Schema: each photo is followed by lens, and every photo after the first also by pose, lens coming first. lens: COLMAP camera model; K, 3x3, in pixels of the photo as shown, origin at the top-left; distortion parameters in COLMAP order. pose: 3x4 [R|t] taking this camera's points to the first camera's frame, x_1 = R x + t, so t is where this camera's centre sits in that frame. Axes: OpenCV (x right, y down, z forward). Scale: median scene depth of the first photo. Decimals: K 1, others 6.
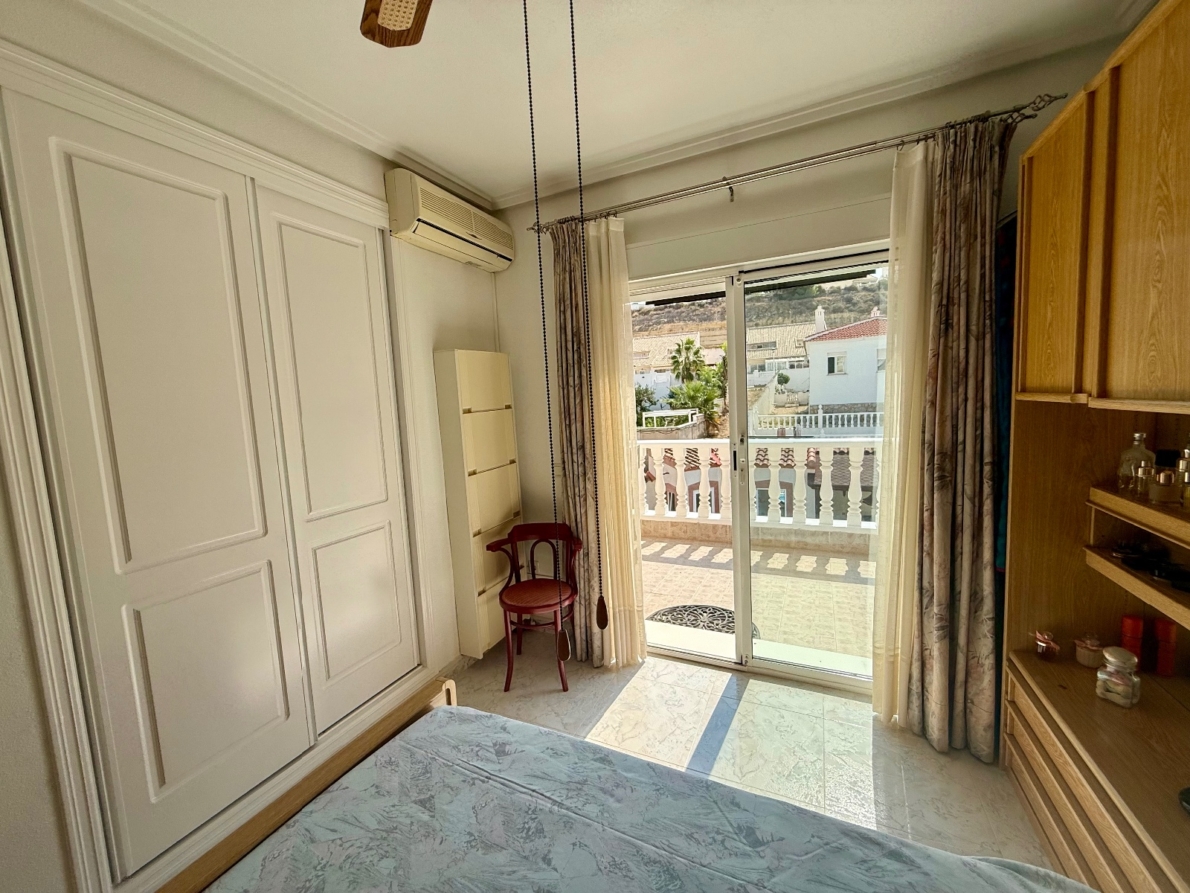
lens RADIAL K [[470.9, 0, 591.9], [0, 470.9, 447.9], [0, 0, 1]] dist [0.001781, -0.000079]
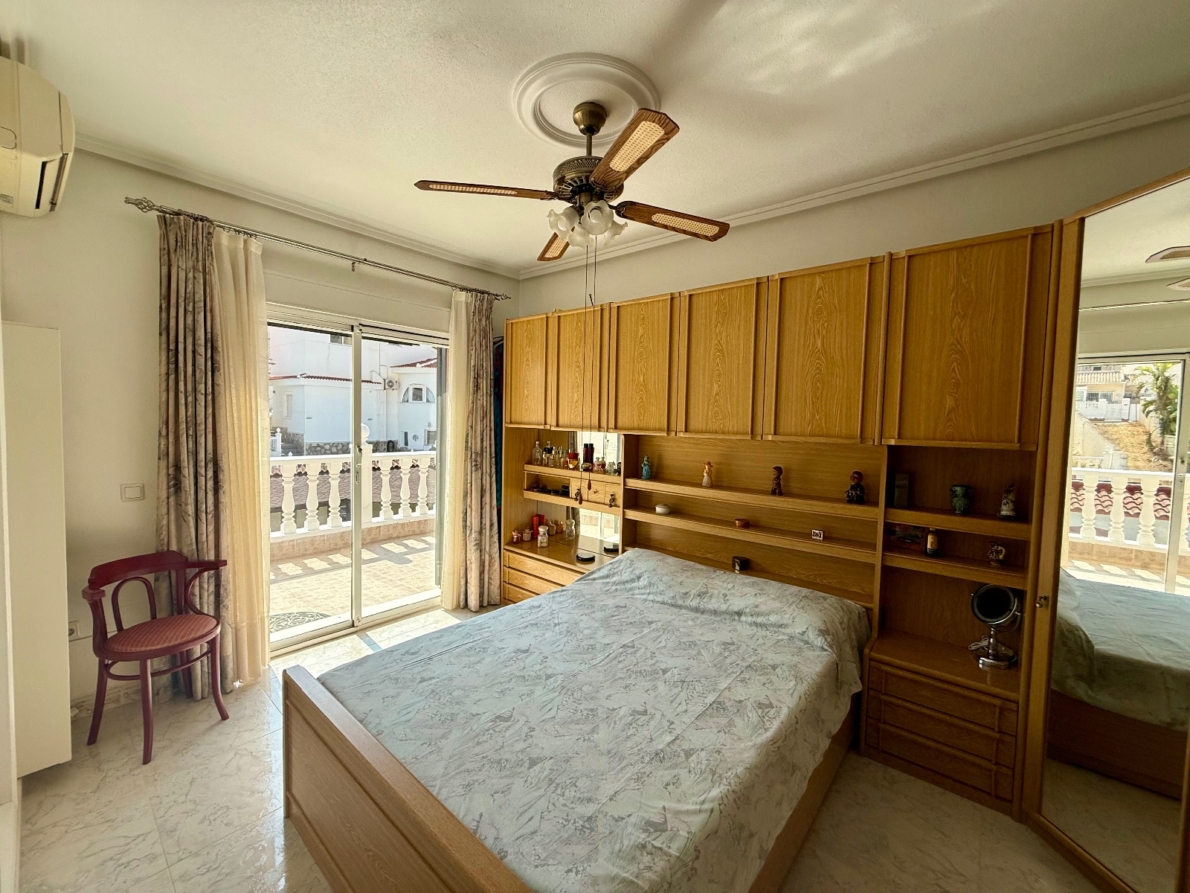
lens RADIAL K [[470.9, 0, 591.9], [0, 470.9, 447.9], [0, 0, 1]] dist [0.001781, -0.000079]
pose [[0.265247, -0.003729, 0.964173, -1.032900], [0.058487, 0.998213, -0.012229, 0.043540], [-0.962405, 0.059635, 0.264991, 0.032812]]
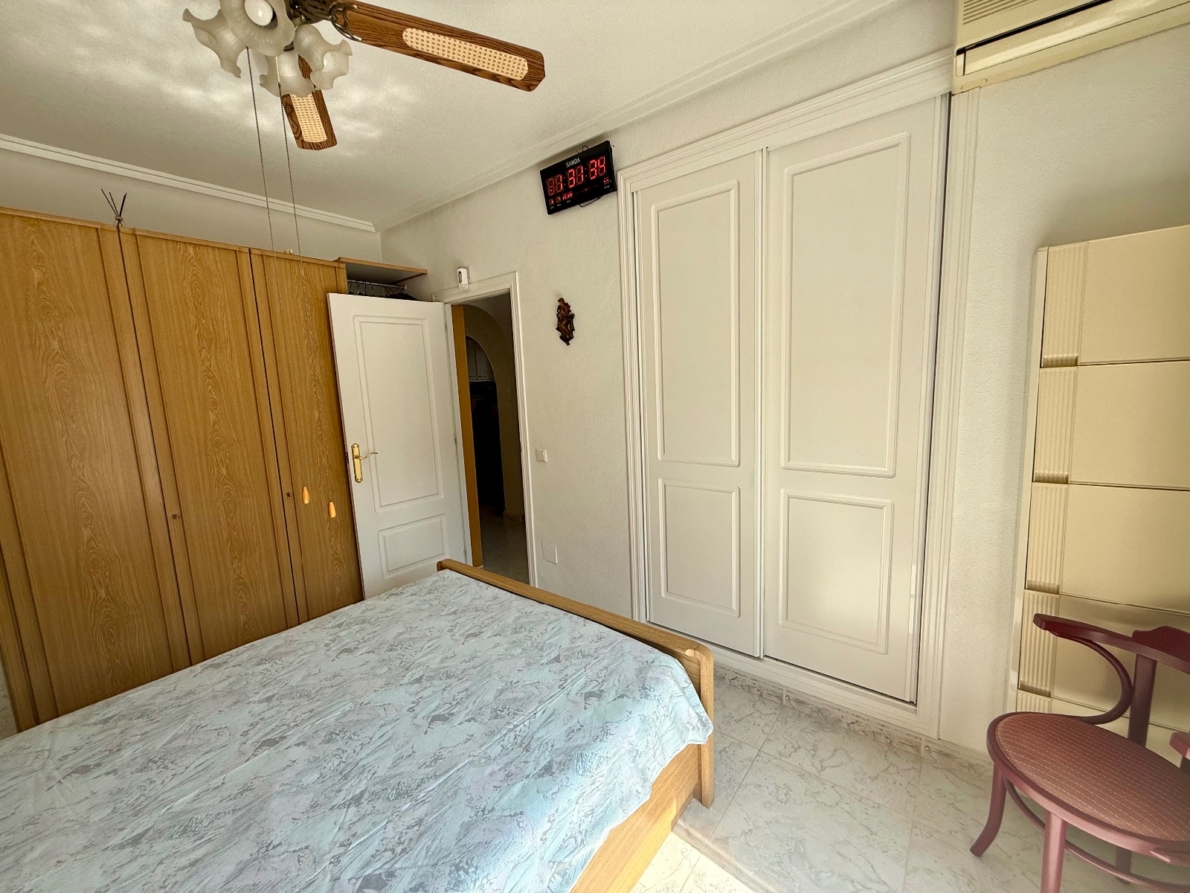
lens RADIAL K [[470.9, 0, 591.9], [0, 470.9, 447.9], [0, 0, 1]] dist [0.001781, -0.000079]
pose [[-0.228480, 0.197777, -0.953248, 0.518431], [-0.041755, 0.976256, 0.212558, -0.099790], [0.972653, 0.088368, -0.214797, 0.845638]]
